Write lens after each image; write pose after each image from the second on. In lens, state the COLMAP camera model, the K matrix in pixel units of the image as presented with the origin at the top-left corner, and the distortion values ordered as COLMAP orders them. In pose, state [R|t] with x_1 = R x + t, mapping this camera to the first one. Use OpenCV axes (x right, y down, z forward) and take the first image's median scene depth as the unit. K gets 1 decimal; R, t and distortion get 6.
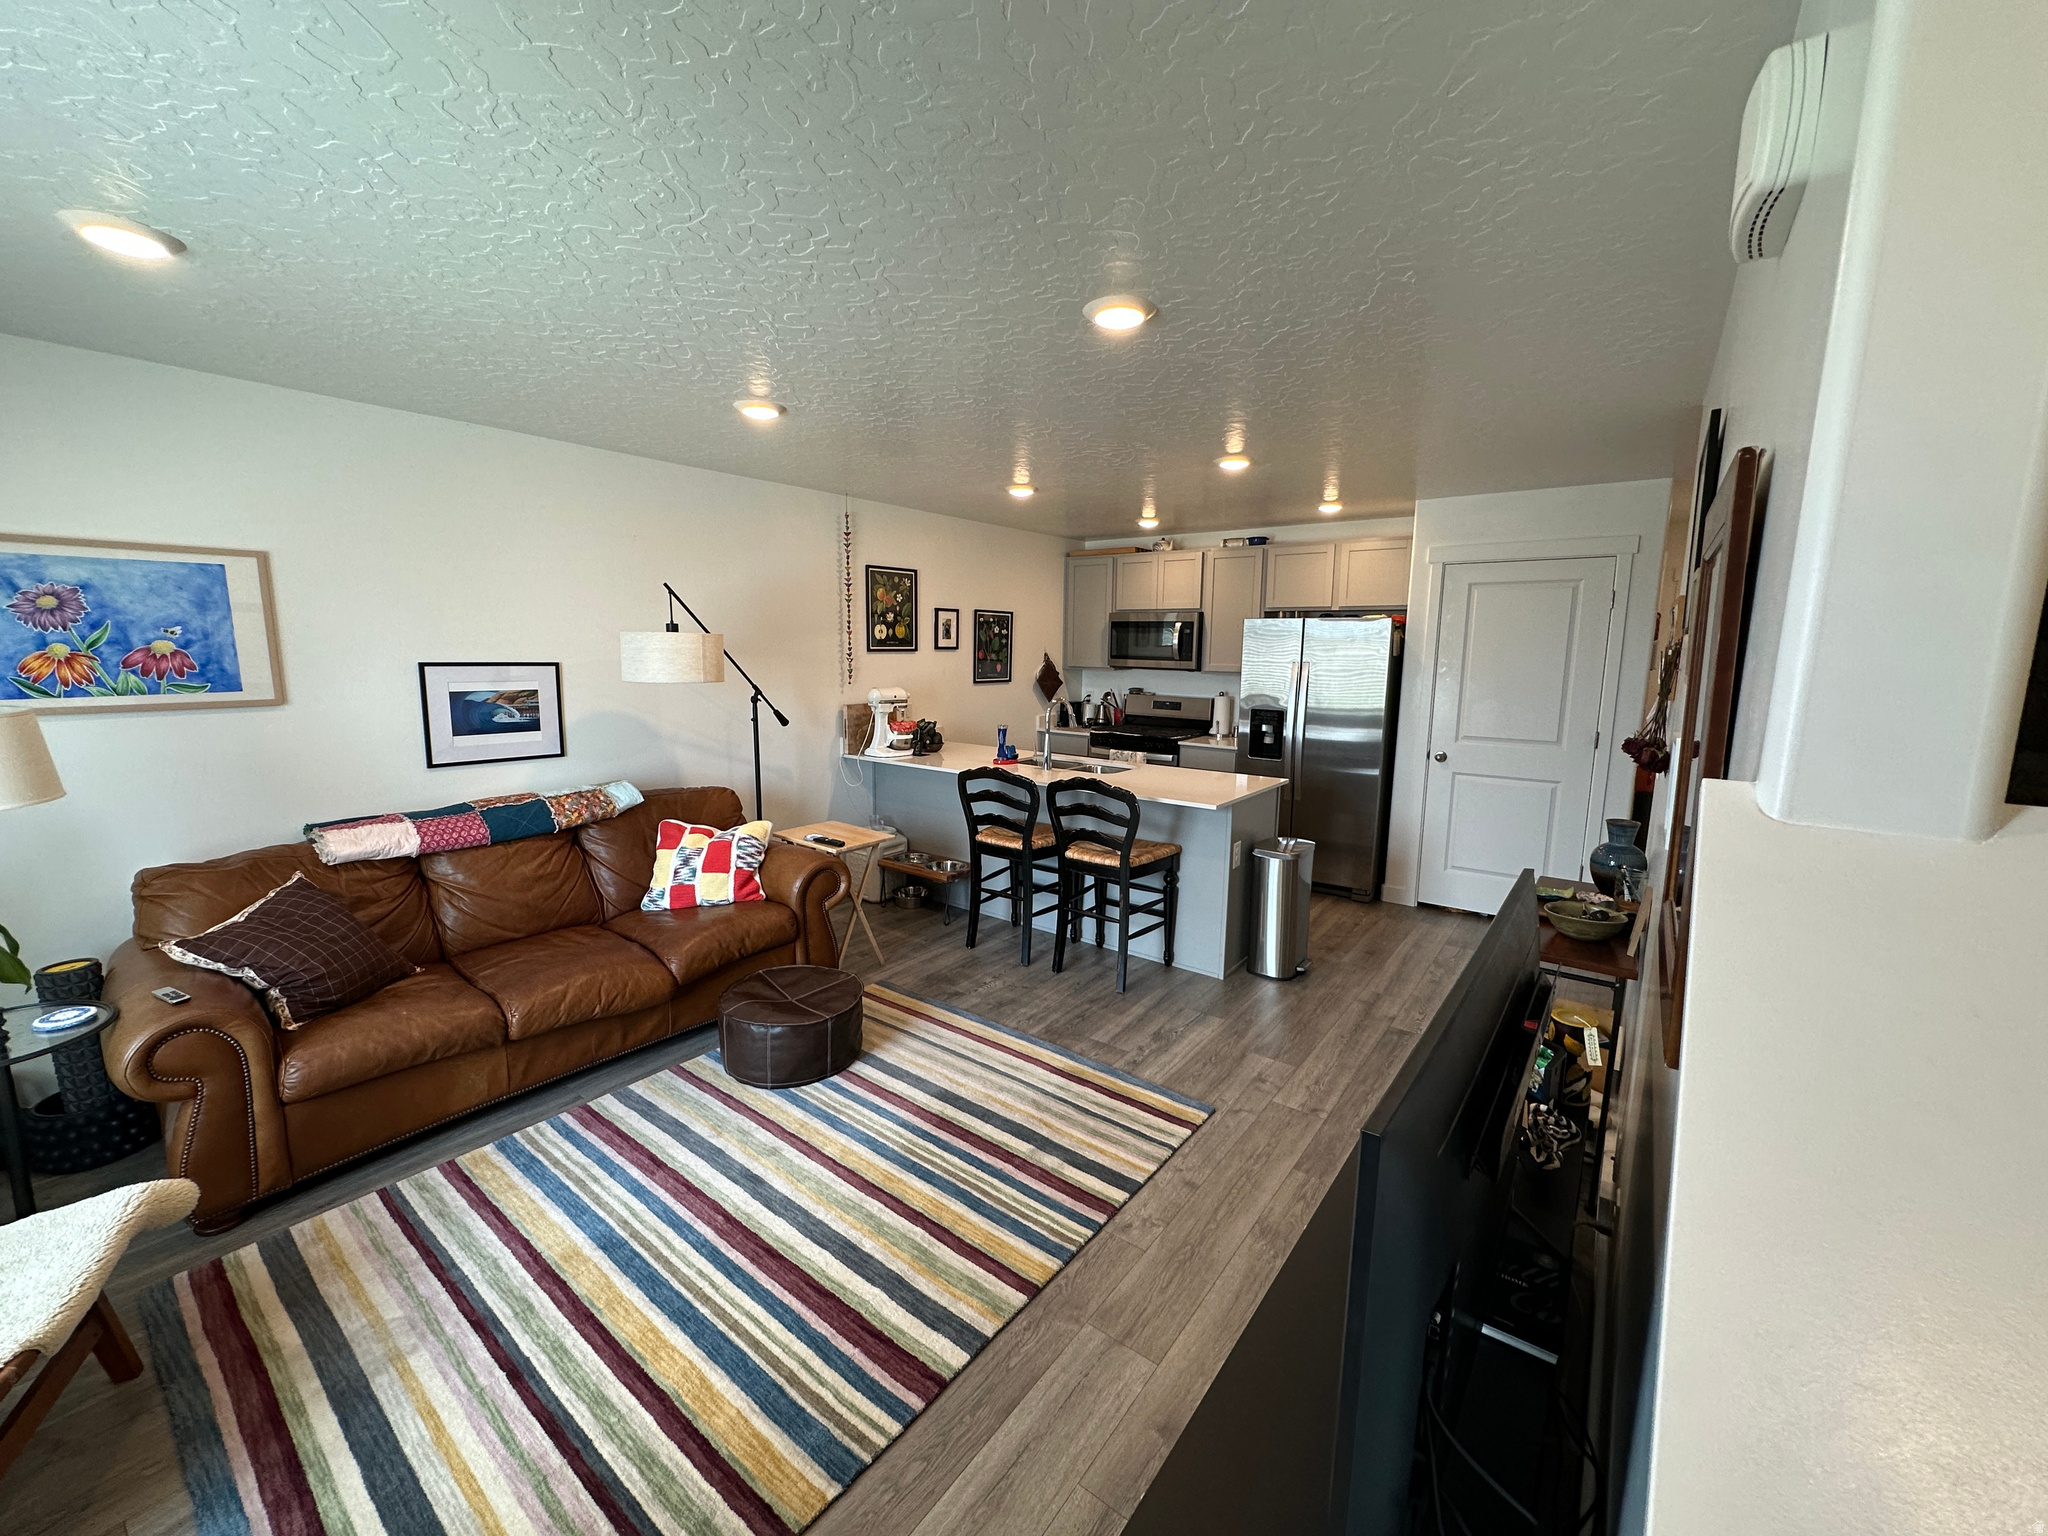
lens RADIAL K [[816.0, 0, 1022.3], [0, 816.0, 768.9], [0, 0, 1]] dist [-0.005126, 0.001335]
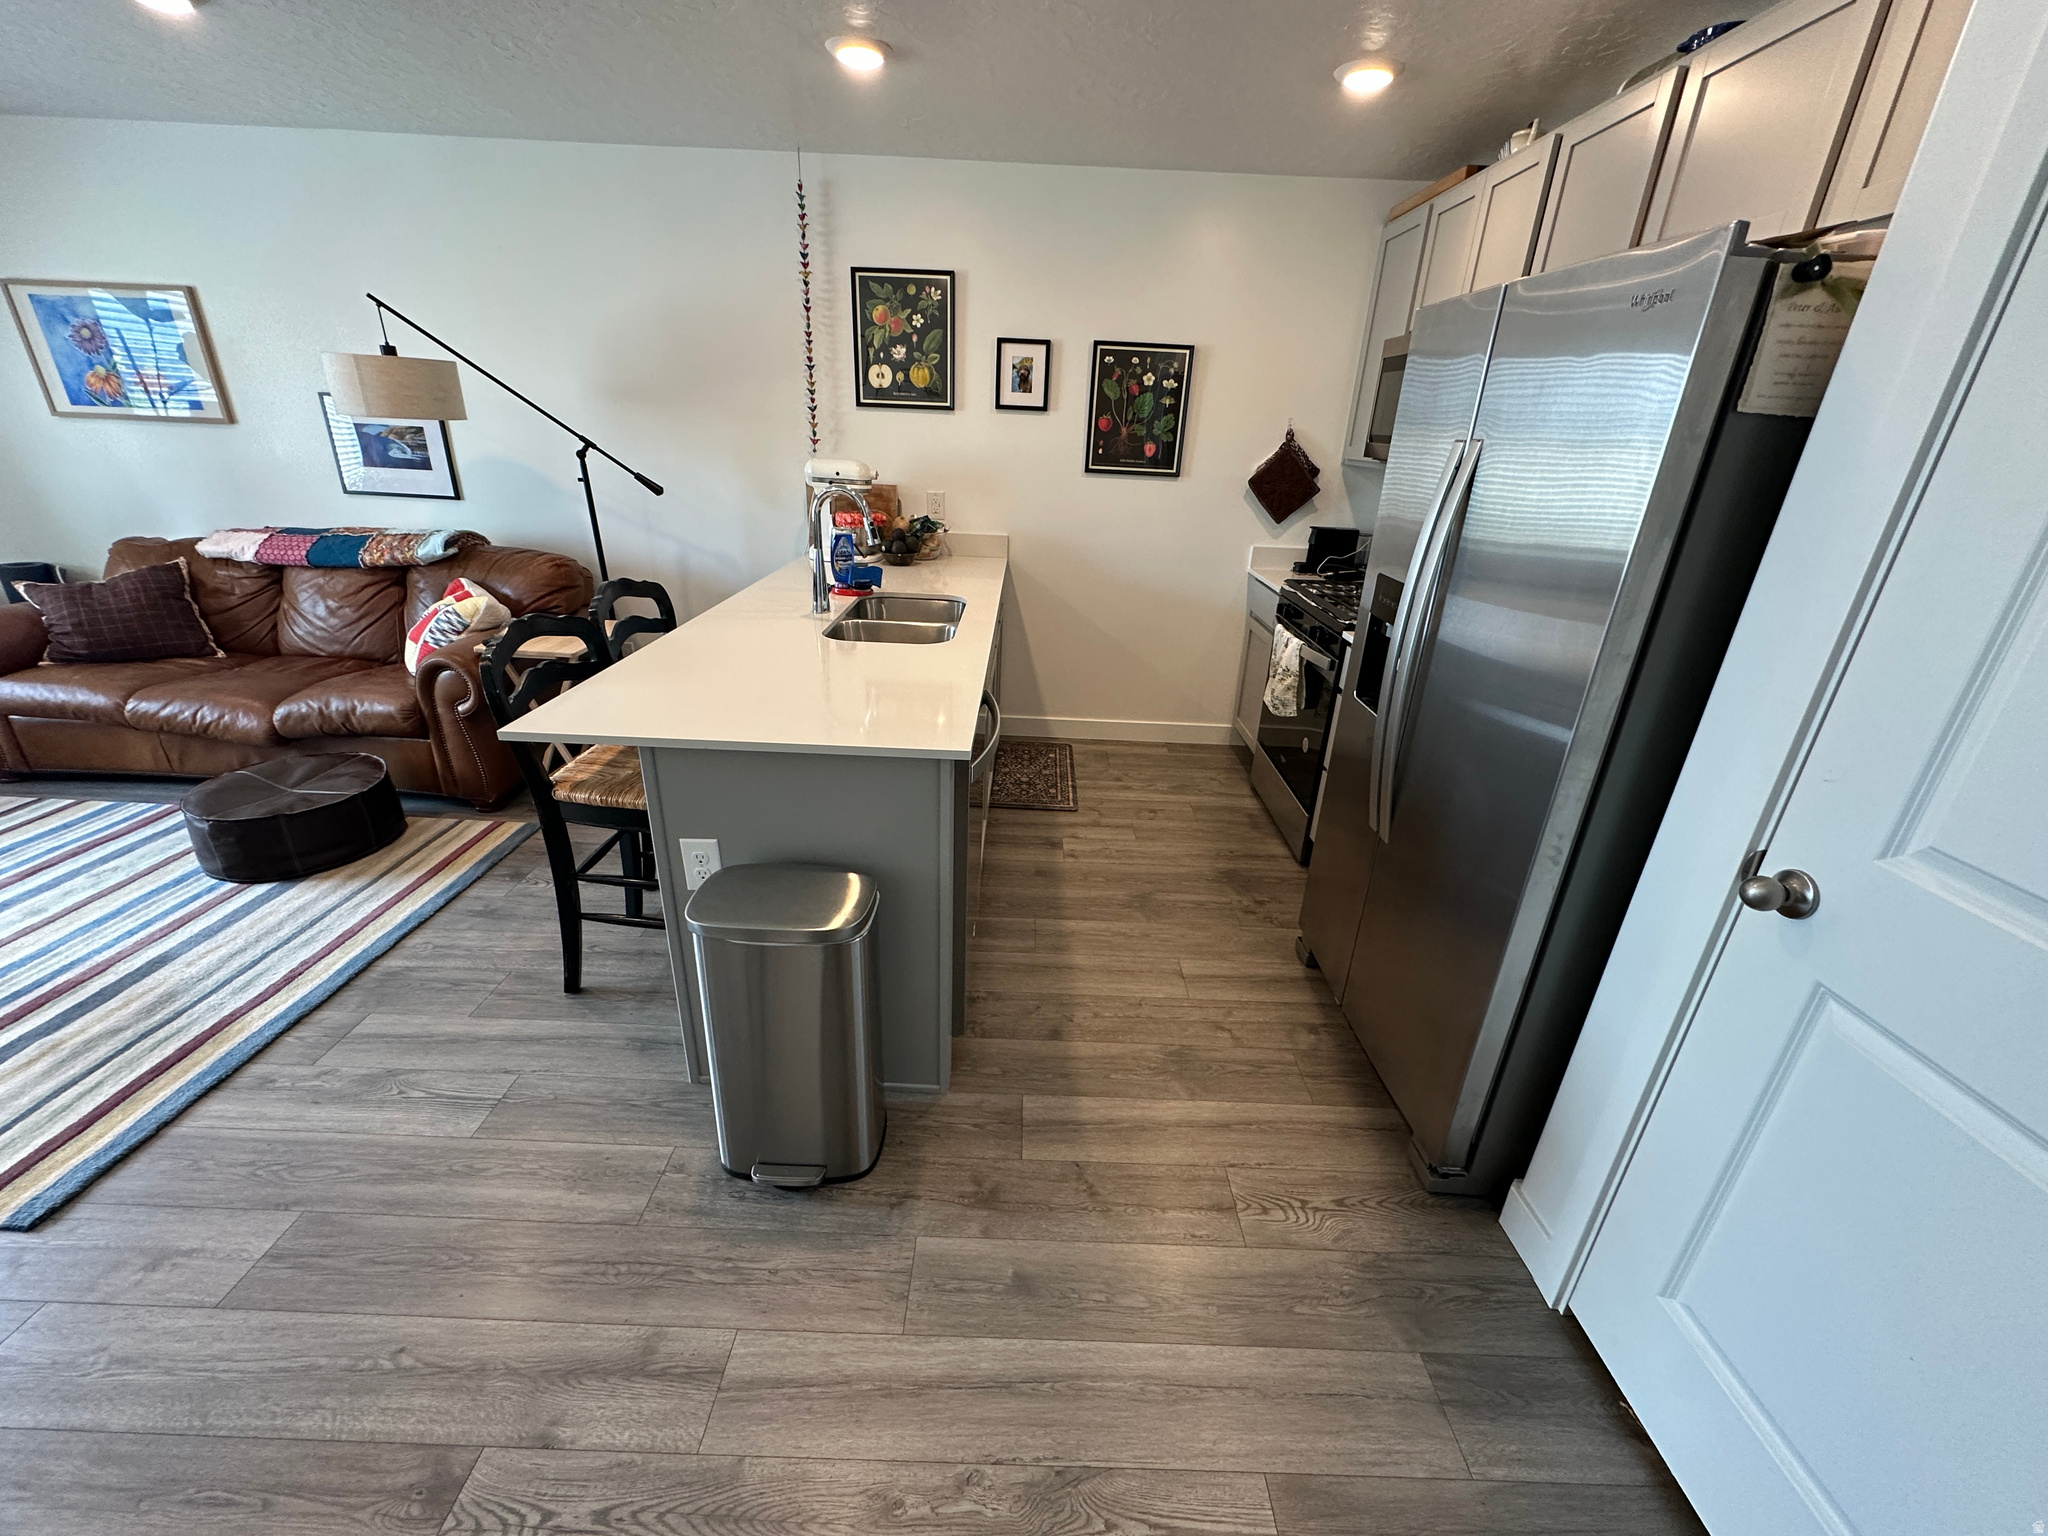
lens RADIAL K [[816.0, 0, 1026.1], [0, 816.0, 768.6], [0, 0, 1]] dist [-0.005126, 0.001335]
pose [[0.597059, 0.323420, -0.734111, 0.733188], [-0.156836, 0.944528, 0.288566, -0.106020], [0.786716, -0.057156, 0.614663, 0.947950]]
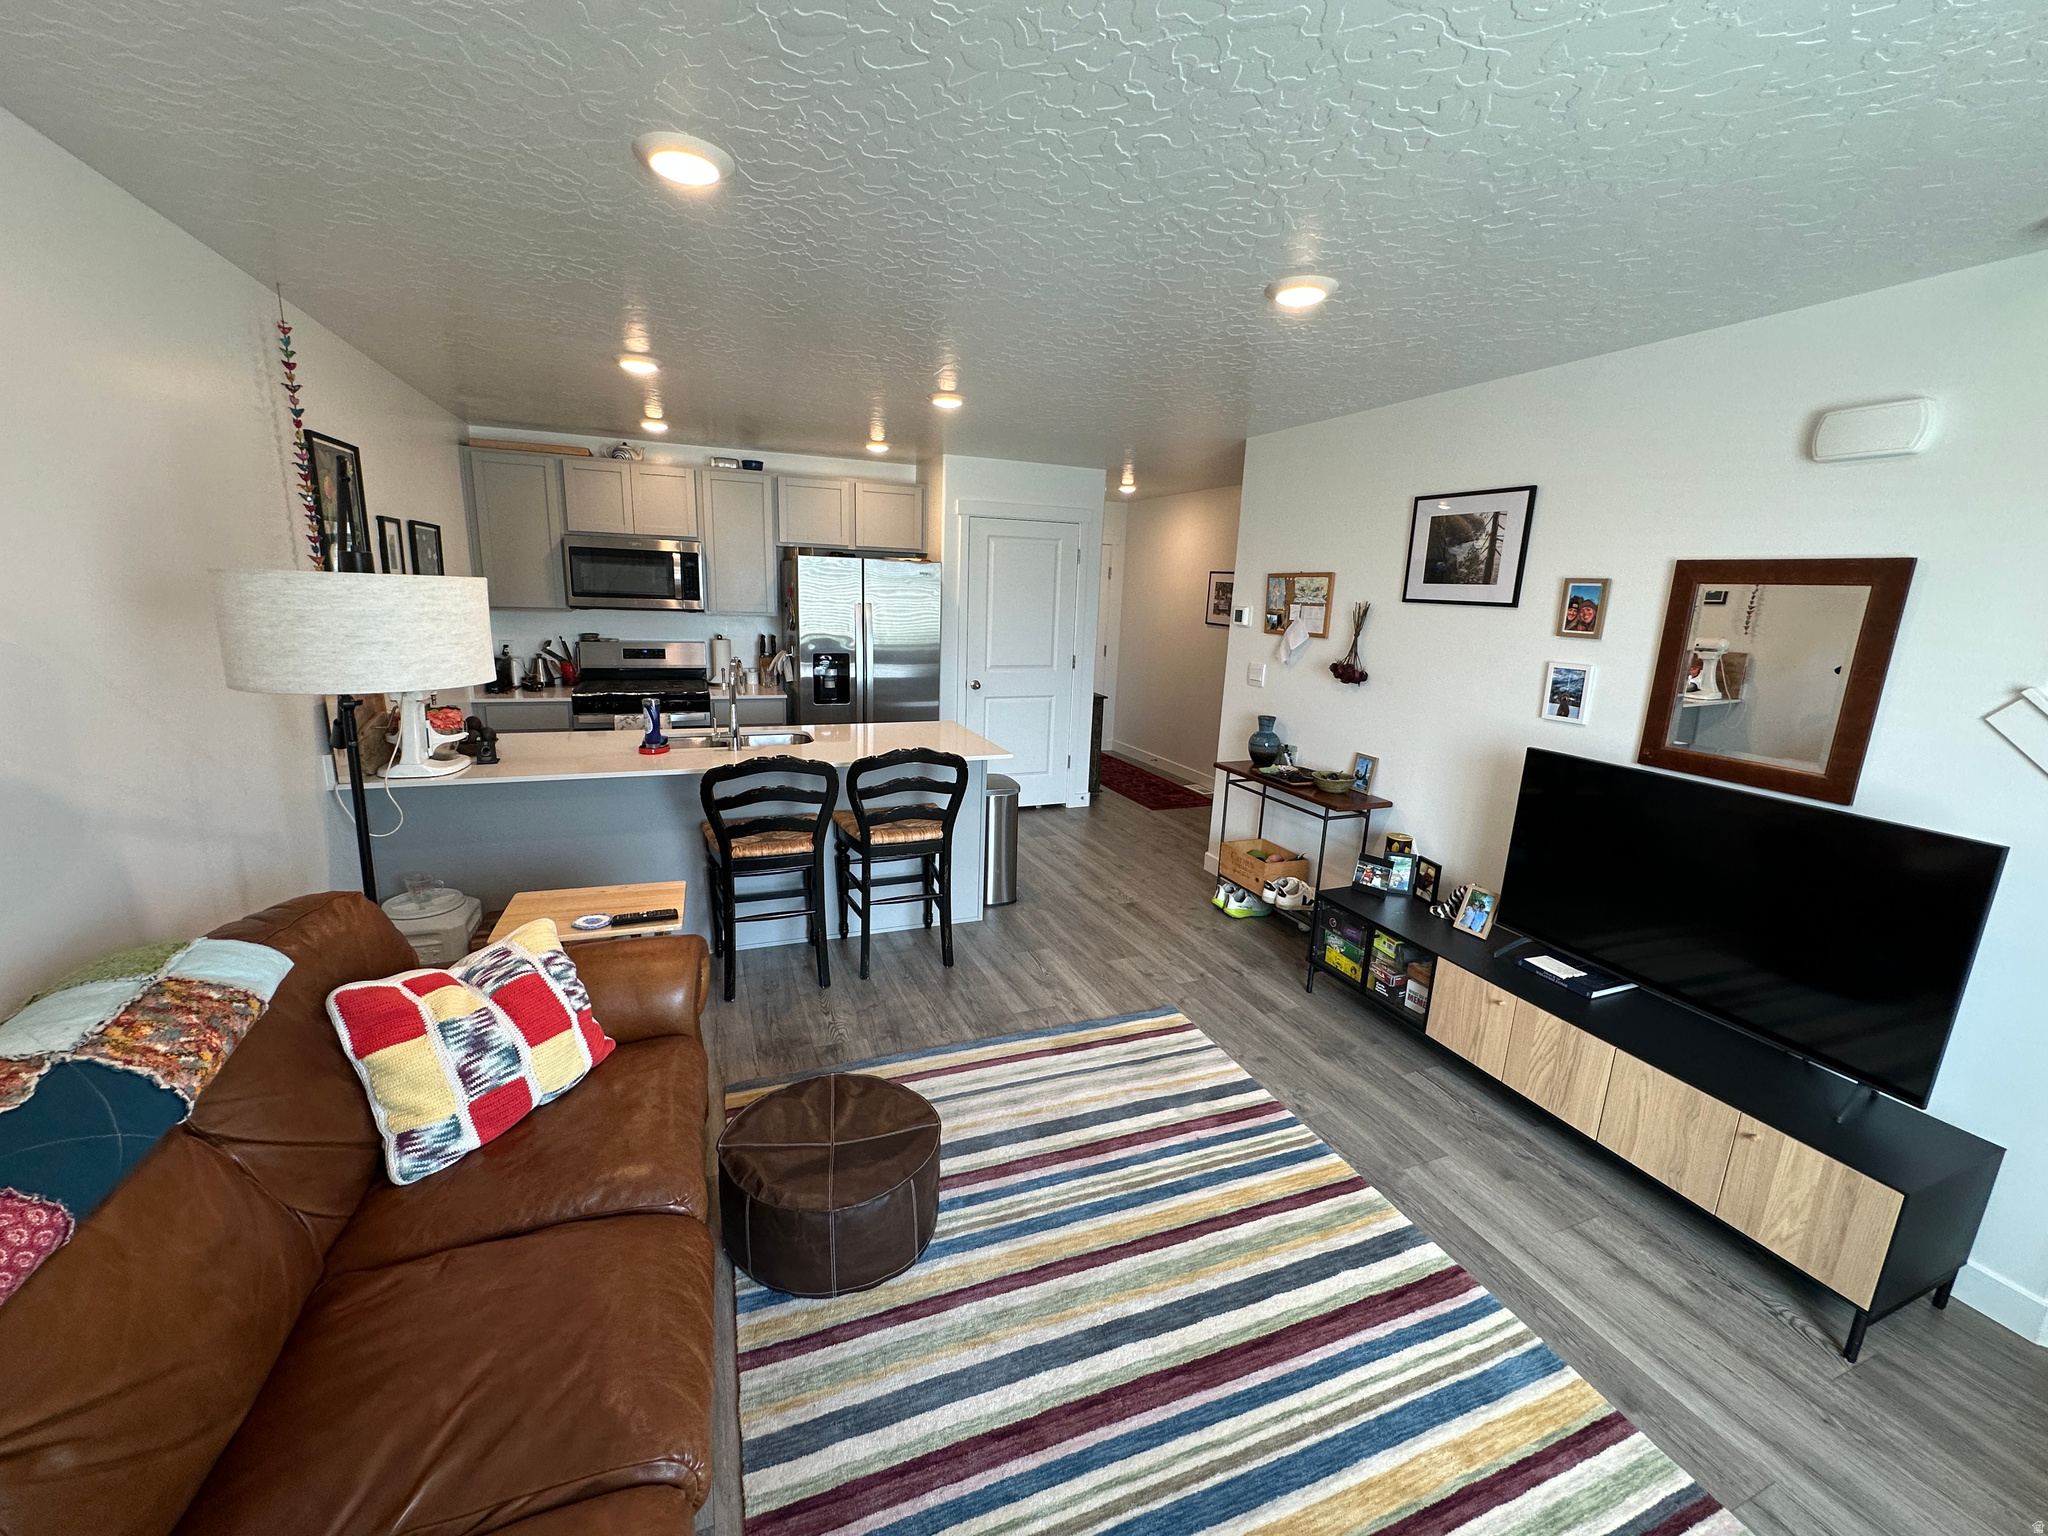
lens RADIAL K [[816.0, 0, 1025.3], [0, 816.0, 767.4], [0, 0, 1]] dist [-0.005126, 0.001335]
pose [[0.509432, -0.180748, 0.841314, -0.617112], [0.101637, 0.983486, 0.149749, -0.090192], [-0.854487, 0.009222, 0.519390, 0.451060]]
